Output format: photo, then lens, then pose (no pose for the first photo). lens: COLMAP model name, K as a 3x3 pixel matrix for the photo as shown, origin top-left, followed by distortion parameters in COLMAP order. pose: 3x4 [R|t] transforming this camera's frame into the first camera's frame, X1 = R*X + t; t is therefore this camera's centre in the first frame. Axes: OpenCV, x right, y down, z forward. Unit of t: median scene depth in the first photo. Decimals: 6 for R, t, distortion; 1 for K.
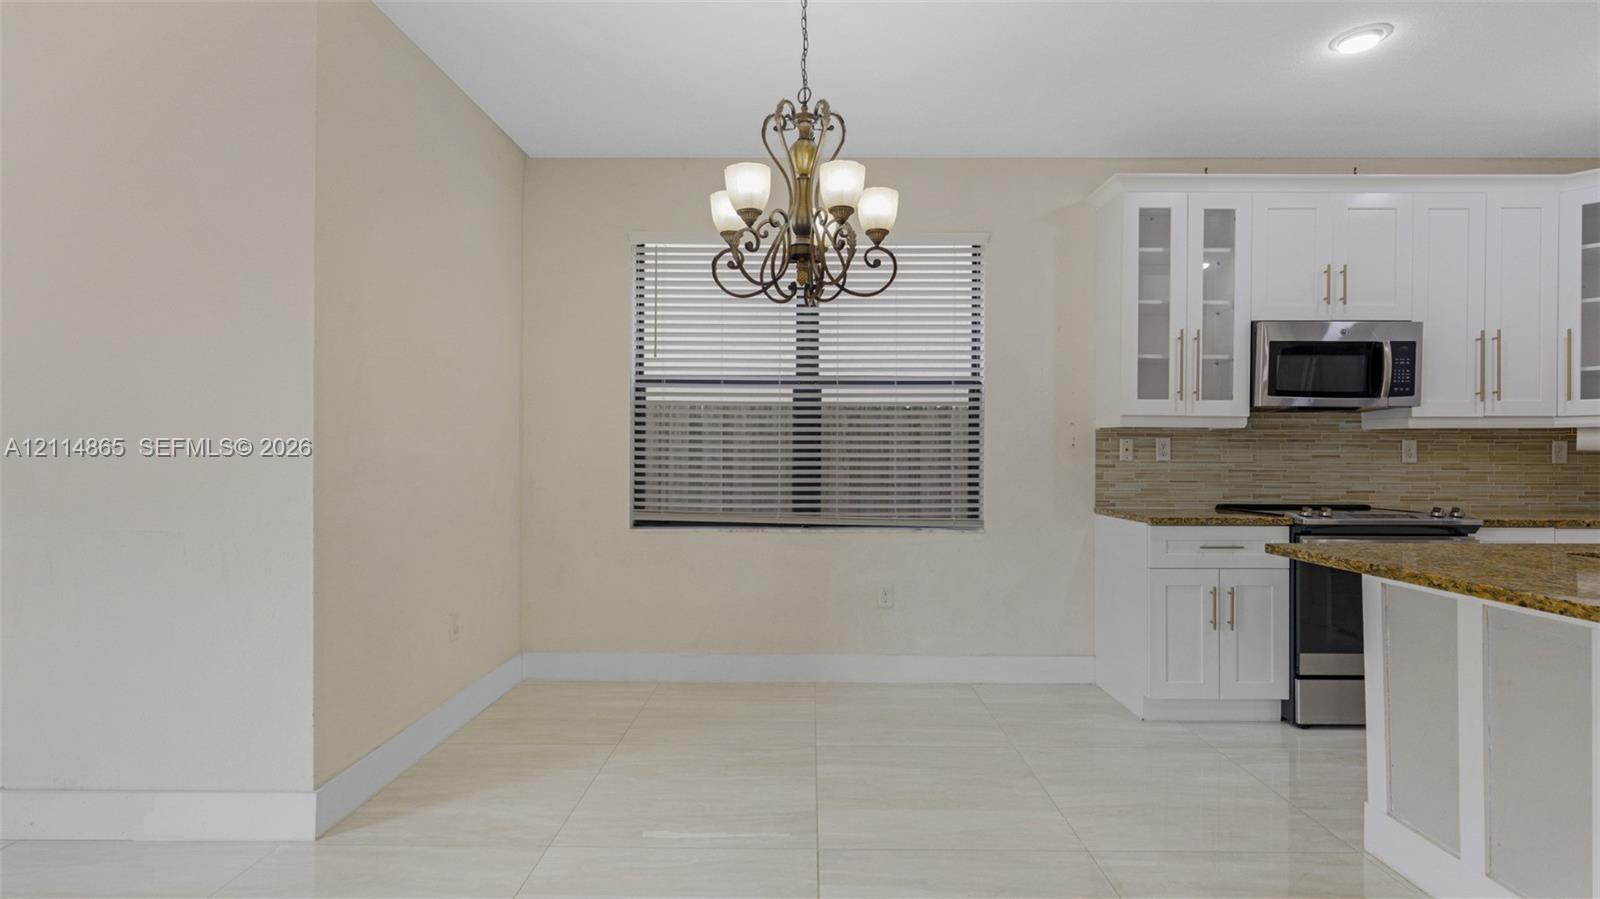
lens RADIAL K [[755.9, 0, 798.0], [0, 755.9, 449.4], [0, 0, 1]] dist [0.002642, 0.000098]
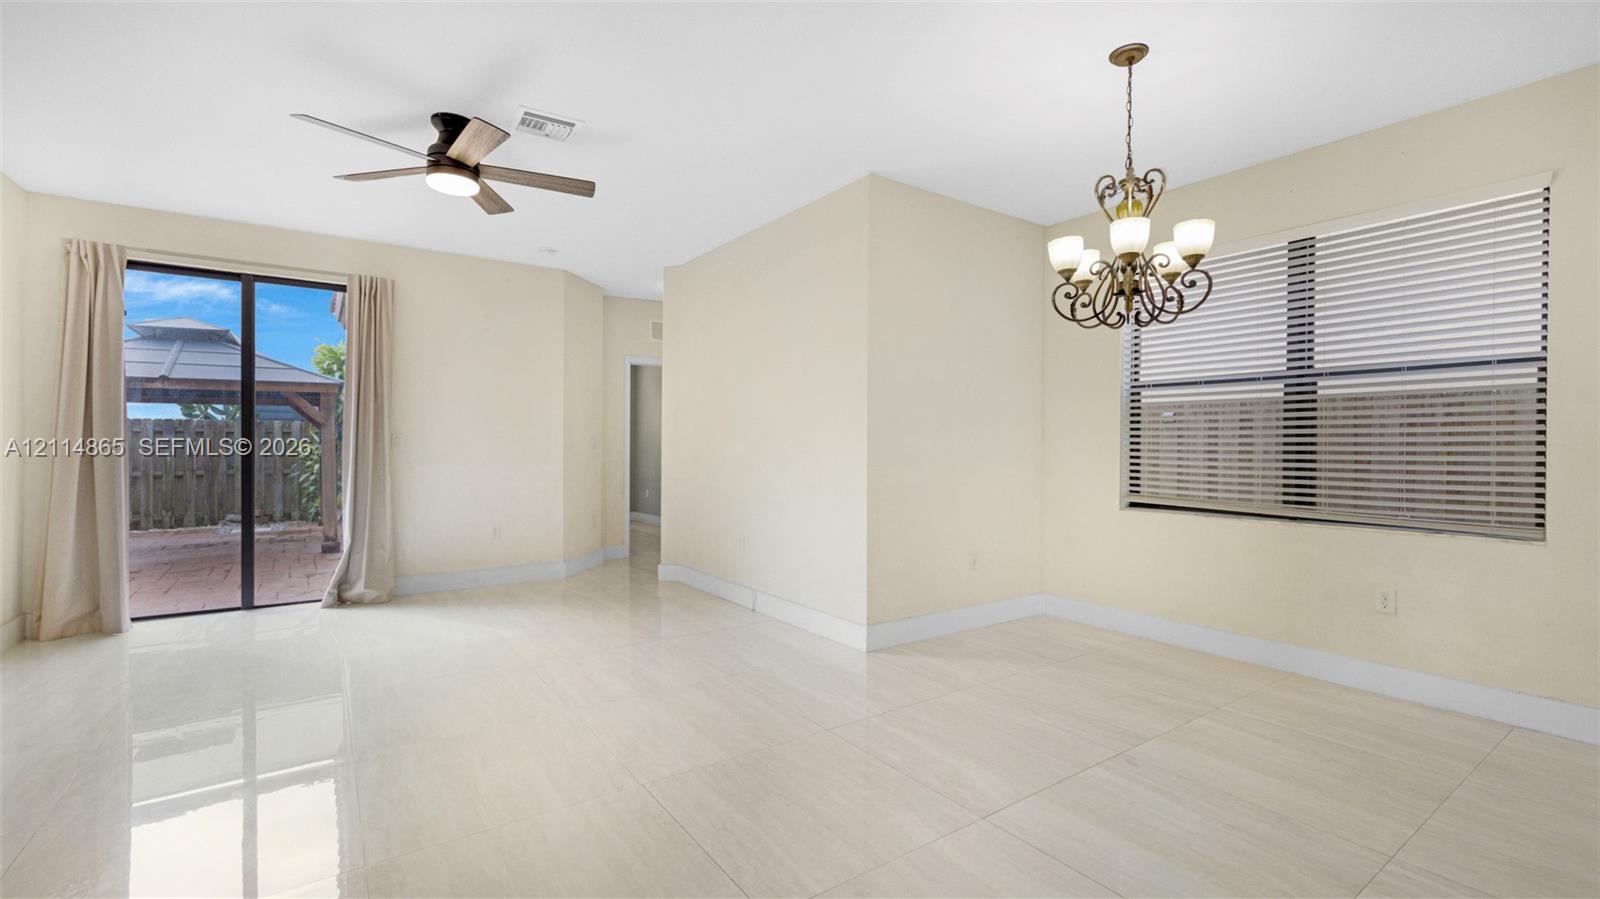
lens RADIAL K [[684.9, 0, 792.8], [0, 684.9, 446.7], [0, 0, 1]] dist [-0.010577, 0.002761]
pose [[0.575659, -0.000202, -0.817690, 0.377897], [0.003552, 0.999991, 0.002254, 0.000650], [0.817682, -0.004202, 0.575654, -0.072563]]
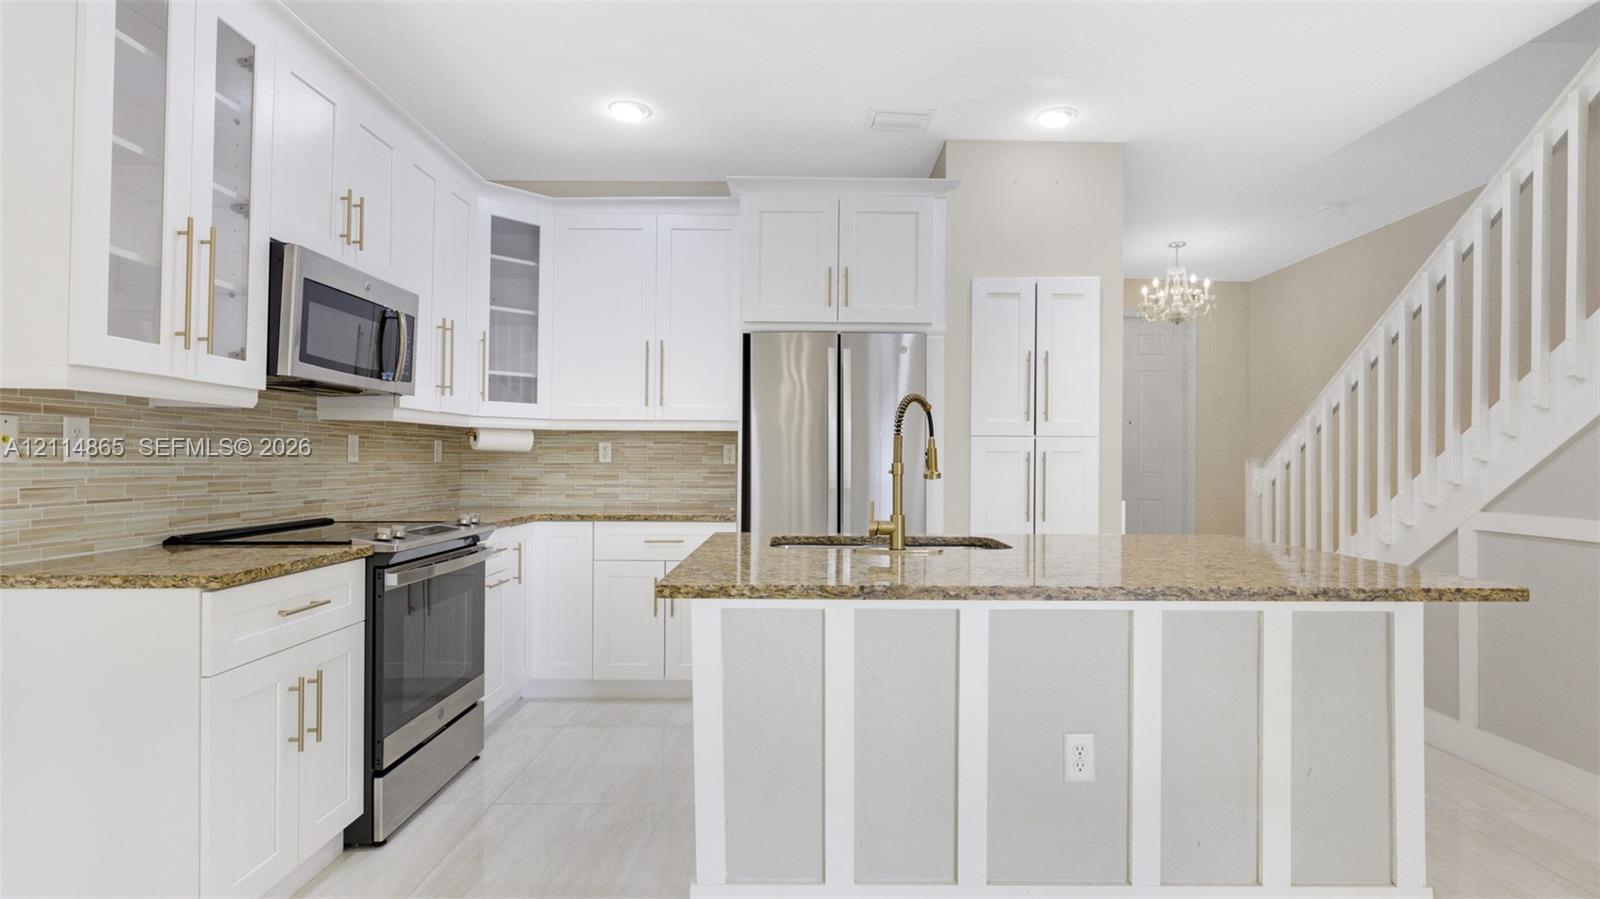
lens RADIAL K [[783.0, 0, 801.3], [0, 783.0, 453.0], [0, 0, 1]] dist [0.000314, -0.000256]
pose [[0.012757, 0.004528, 0.999908, -0.039227], [-0.009190, 0.999948, -0.004411, 0.006446], [-0.999876, -0.009133, 0.012798, 0.502109]]
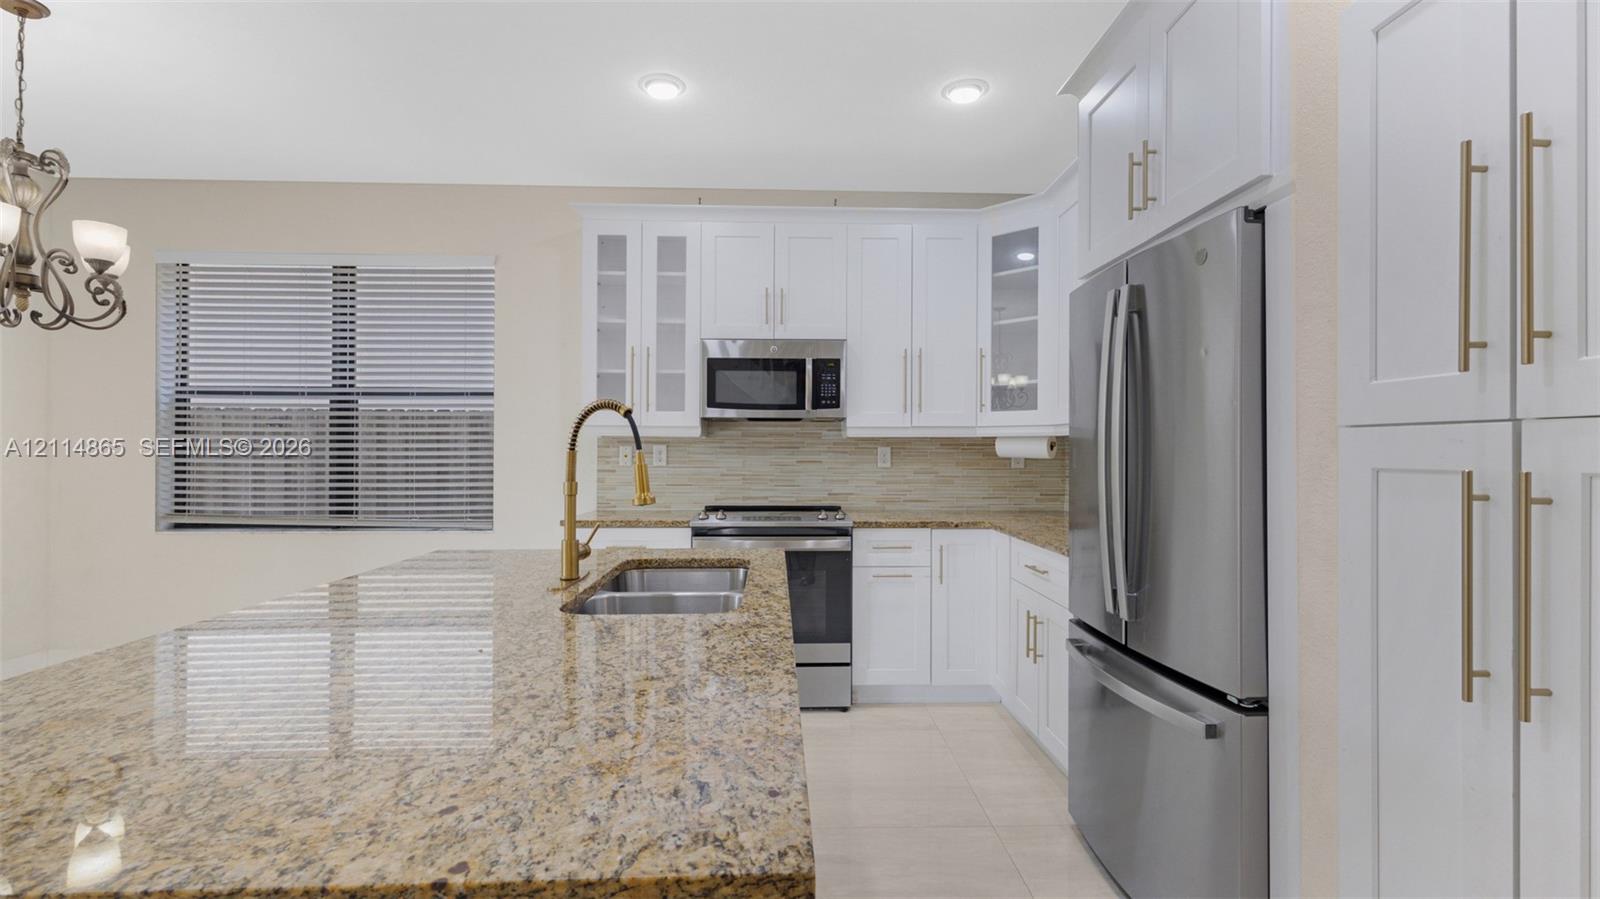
lens RADIAL K [[684.9, 0, 795.0], [0, 684.9, 460.2], [0, 0, 1]] dist [-0.010577, 0.002761]
pose [[0.998928, -0.000750, 0.046285, 0.630805], [0.000473, 0.999982, 0.006007, 0.000270], [-0.046288, -0.005979, 0.998910, 0.002192]]
